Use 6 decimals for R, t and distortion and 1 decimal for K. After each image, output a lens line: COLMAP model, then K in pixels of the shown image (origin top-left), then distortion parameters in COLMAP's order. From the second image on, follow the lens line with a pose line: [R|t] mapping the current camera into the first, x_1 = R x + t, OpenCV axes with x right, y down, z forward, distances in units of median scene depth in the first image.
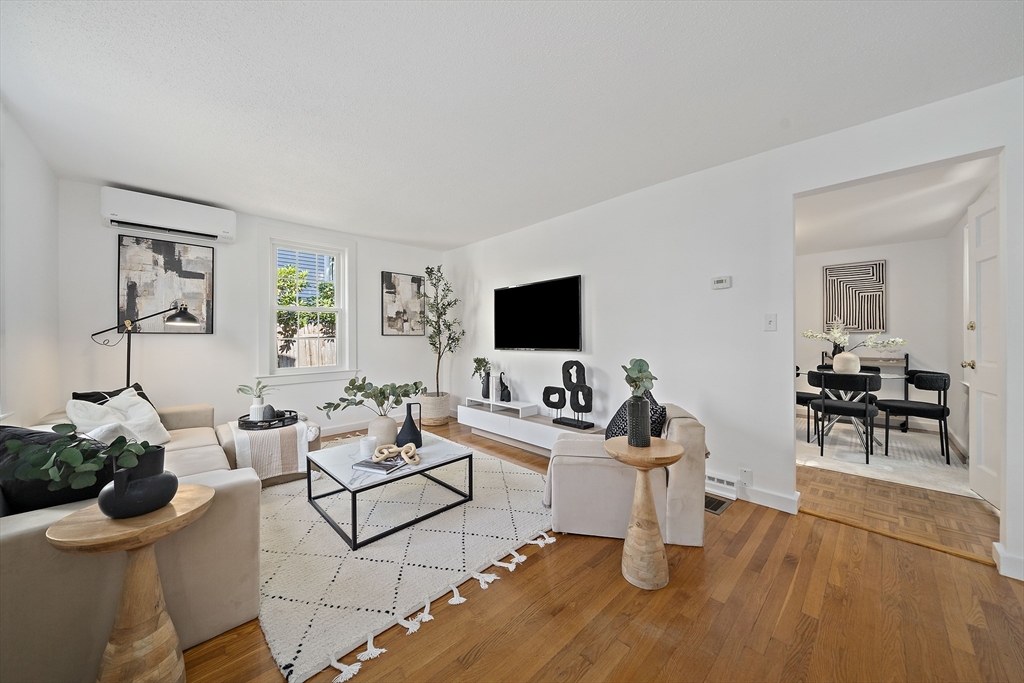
lens RADIAL K [[358.0, 0, 510.0], [0, 358.0, 335.4], [0, 0, 1]] dist [-0.003642, -0.000321]
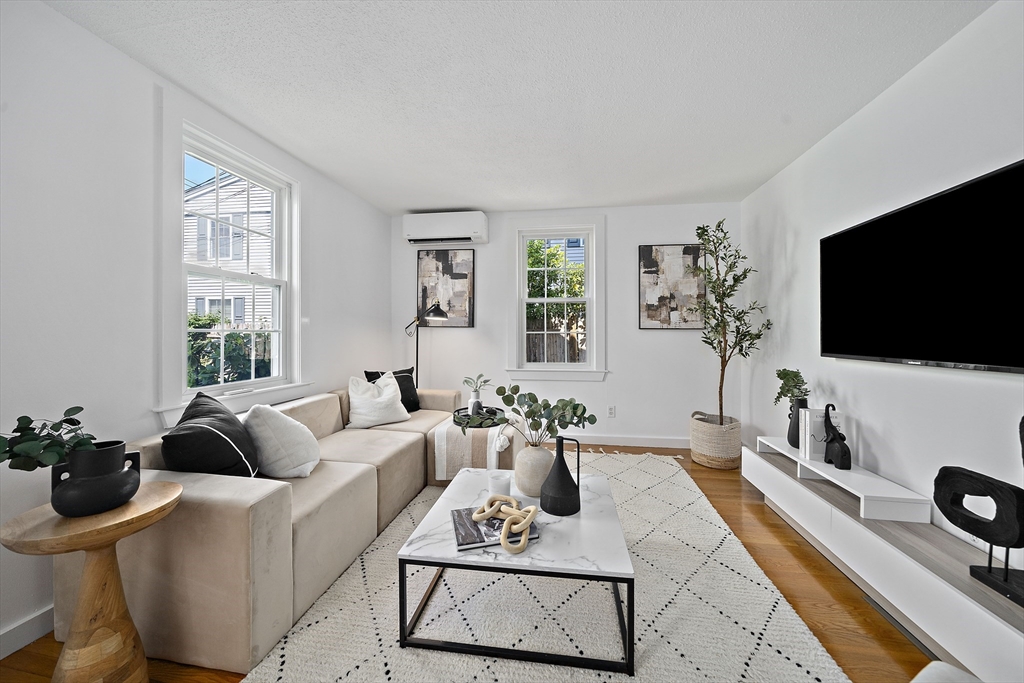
lens RADIAL K [[358.0, 0, 518.9], [0, 358.0, 329.0], [0, 0, 1]] dist [-0.003642, -0.000321]
pose [[0.602801, -0.000046, -0.797892, 0.108610], [-0.002333, 0.999996, -0.001820, 0.001802], [0.797888, 0.002959, 0.602798, 0.358026]]
